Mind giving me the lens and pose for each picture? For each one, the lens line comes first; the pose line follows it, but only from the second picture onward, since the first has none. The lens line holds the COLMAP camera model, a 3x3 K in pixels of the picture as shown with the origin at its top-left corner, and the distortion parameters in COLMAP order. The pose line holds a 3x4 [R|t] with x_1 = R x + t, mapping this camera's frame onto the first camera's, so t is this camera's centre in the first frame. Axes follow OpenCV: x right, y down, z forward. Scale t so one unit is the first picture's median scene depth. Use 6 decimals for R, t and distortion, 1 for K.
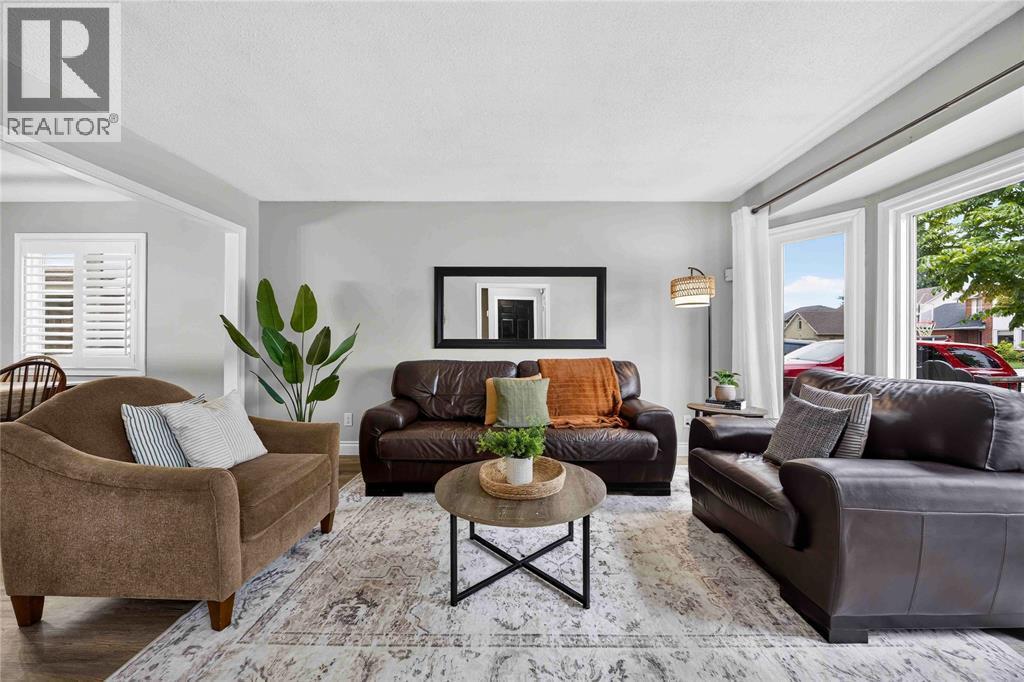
lens RADIAL K [[389.1, 0, 516.7], [0, 389.1, 341.8], [0, 0, 1]] dist [-0.001599, 0.000639]
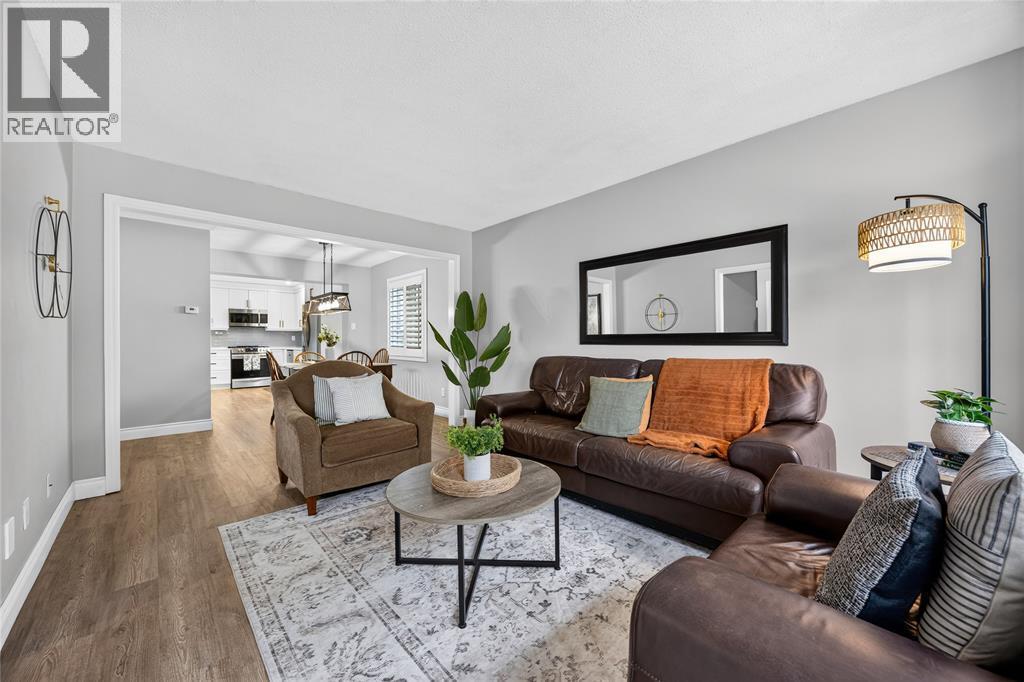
lens RADIAL K [[389.1, 0, 506.5], [0, 389.1, 336.9], [0, 0, 1]] dist [-0.001599, 0.000639]
pose [[0.683920, -0.010756, -0.729478, 0.506438], [0.006606, 0.999942, -0.008551, 0.006507], [0.729527, 0.001029, 0.683951, 0.247022]]
